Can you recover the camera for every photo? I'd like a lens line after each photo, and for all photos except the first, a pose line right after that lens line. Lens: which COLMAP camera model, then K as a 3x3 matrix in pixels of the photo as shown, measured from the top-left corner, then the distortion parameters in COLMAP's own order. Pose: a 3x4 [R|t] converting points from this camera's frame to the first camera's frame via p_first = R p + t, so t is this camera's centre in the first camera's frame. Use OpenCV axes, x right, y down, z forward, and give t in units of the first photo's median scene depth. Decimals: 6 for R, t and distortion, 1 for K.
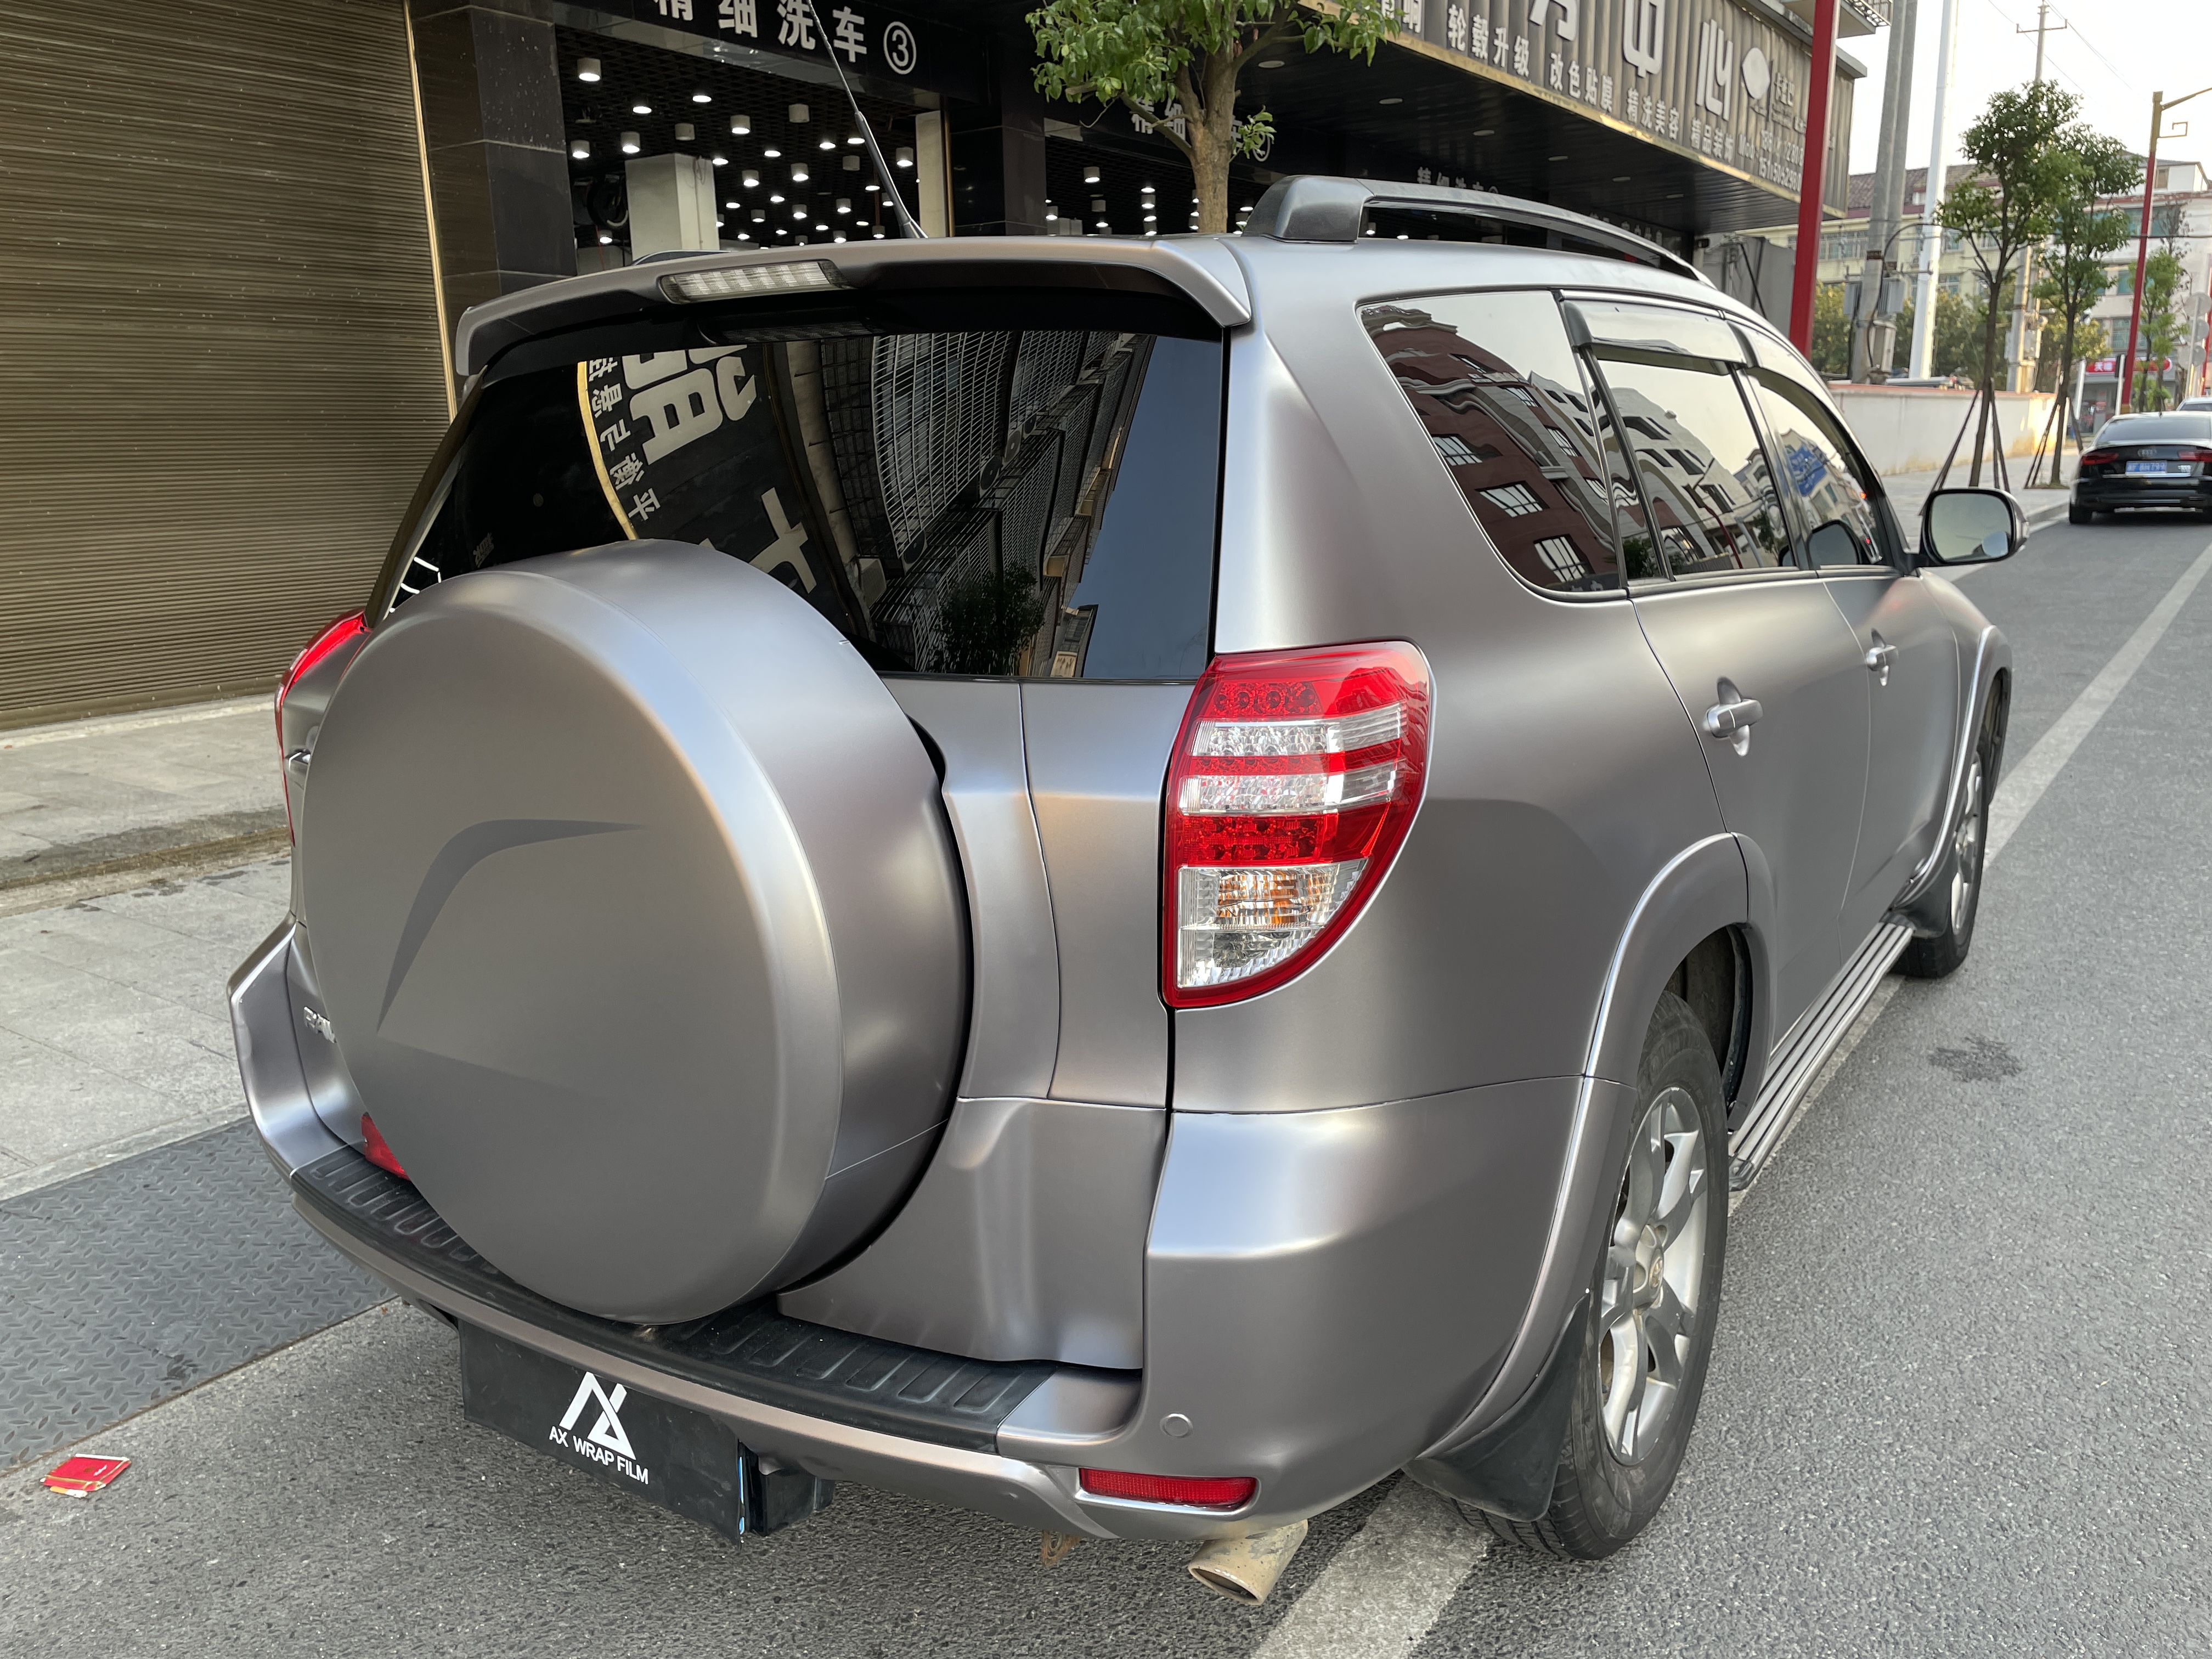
lens RADIAL K [[1664.4, 0, 1117.4], [0, 1664.4, 843.1], [0, 0, 1]] dist [0.074803, -0.095845]
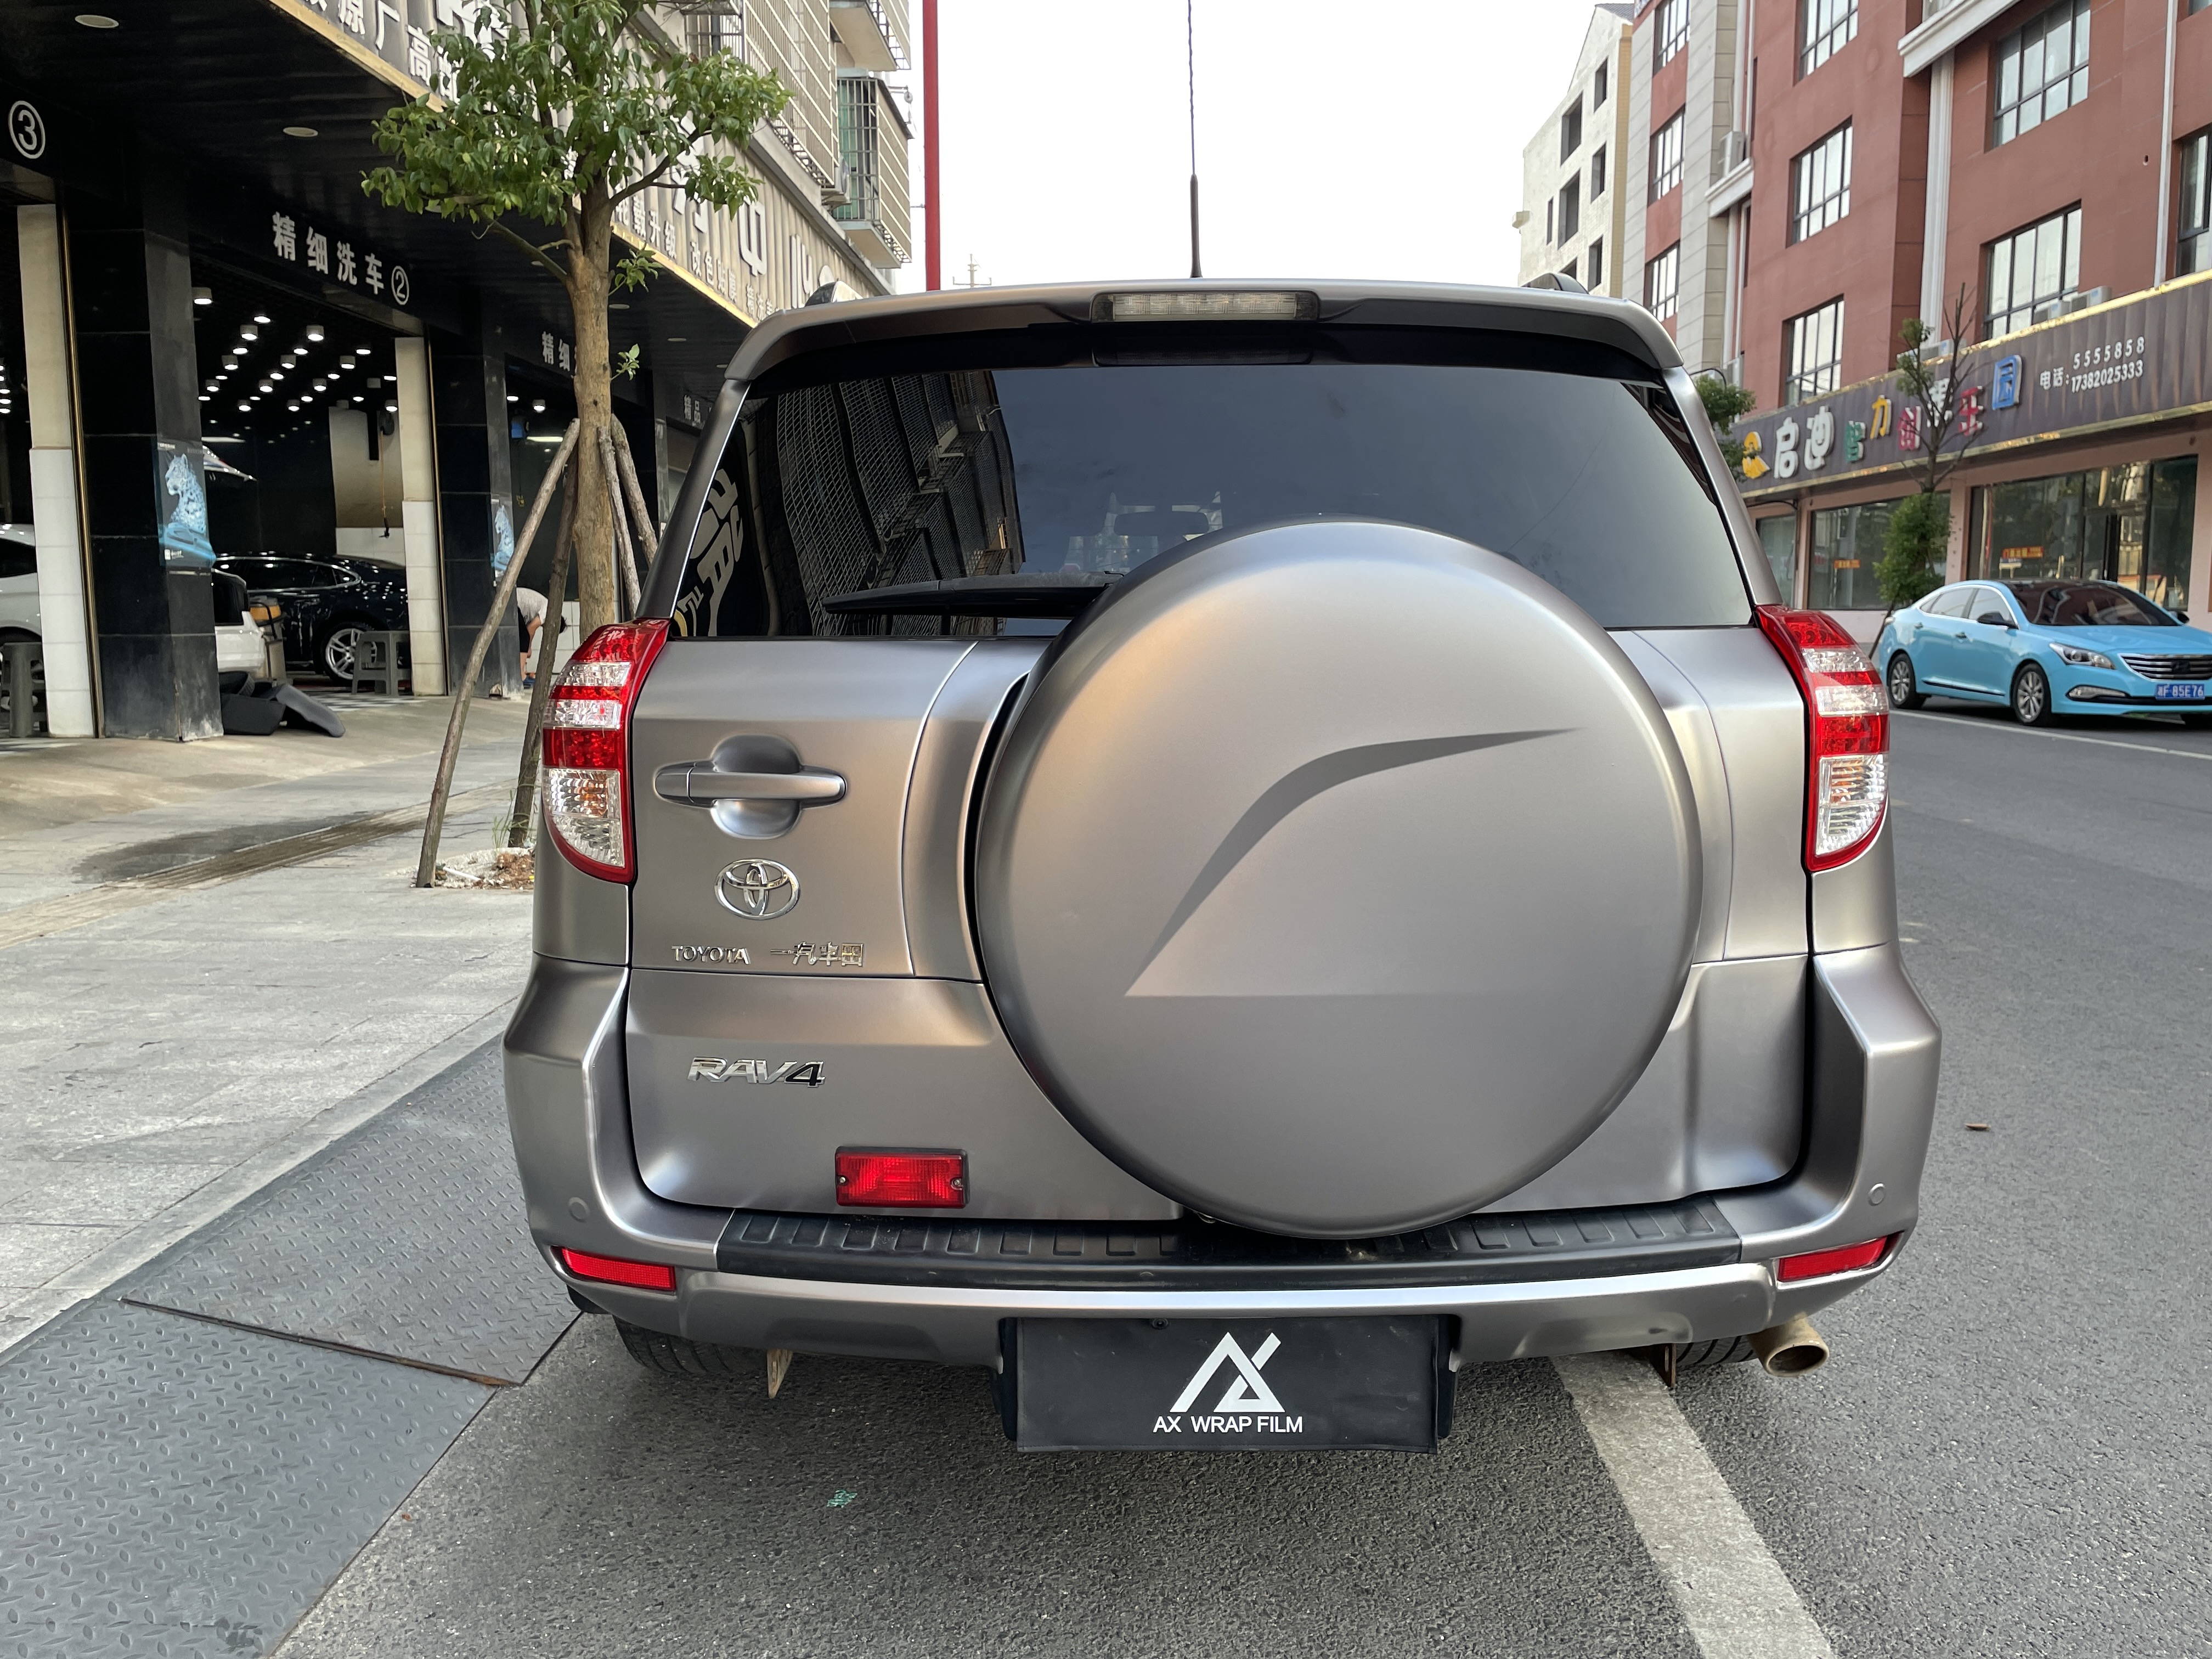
lens RADIAL K [[1664.4, 0, 1117.6], [0, 1664.4, 814.5], [0, 0, 1]] dist [0.074803, -0.095845]
pose [[0.838496, -0.048301, 0.542764, -0.885646], [0.112904, 0.989848, -0.086335, 0.085372], [-0.533083, 0.133672, 0.835436, 0.160893]]
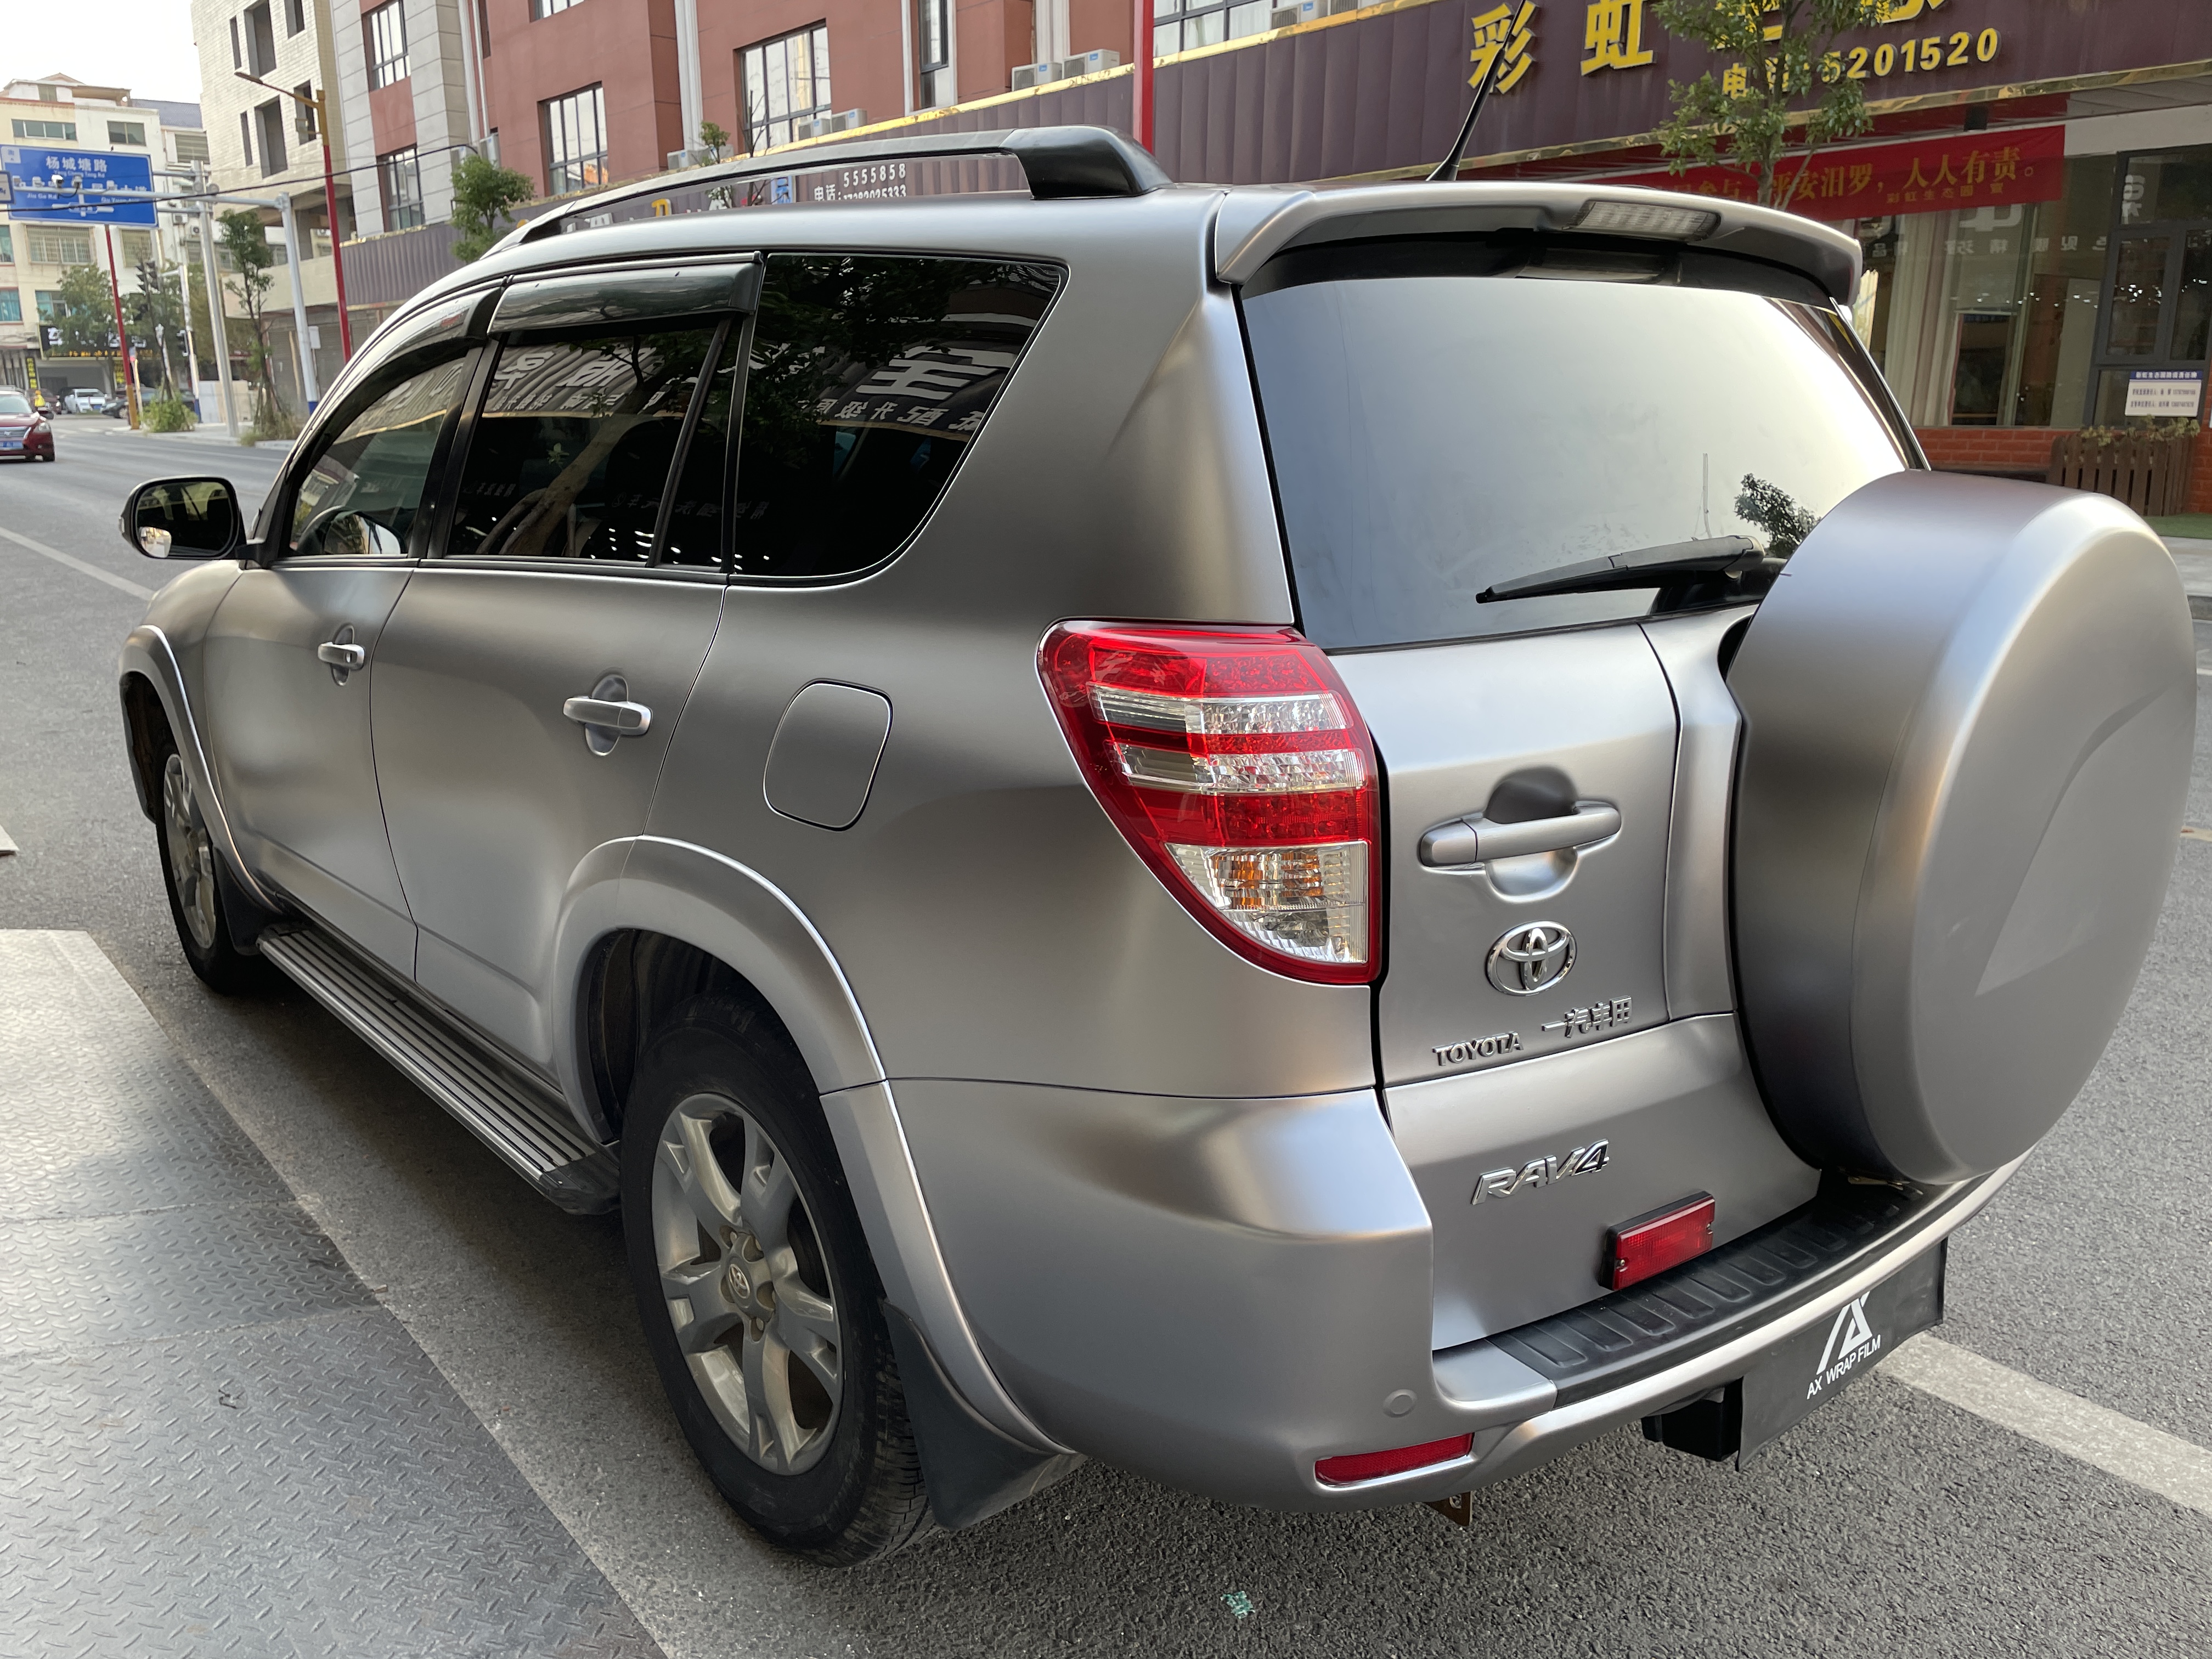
lens RADIAL K [[1664.4, 0, 1100.8], [0, 1664.4, 845.7], [0, 0, 1]] dist [0.074803, -0.095845]
pose [[0.282707, -0.226896, 0.931984, -1.332486], [0.217806, 0.961425, 0.167994, -0.217314], [-0.934150, 0.155499, 0.321221, 1.046109]]
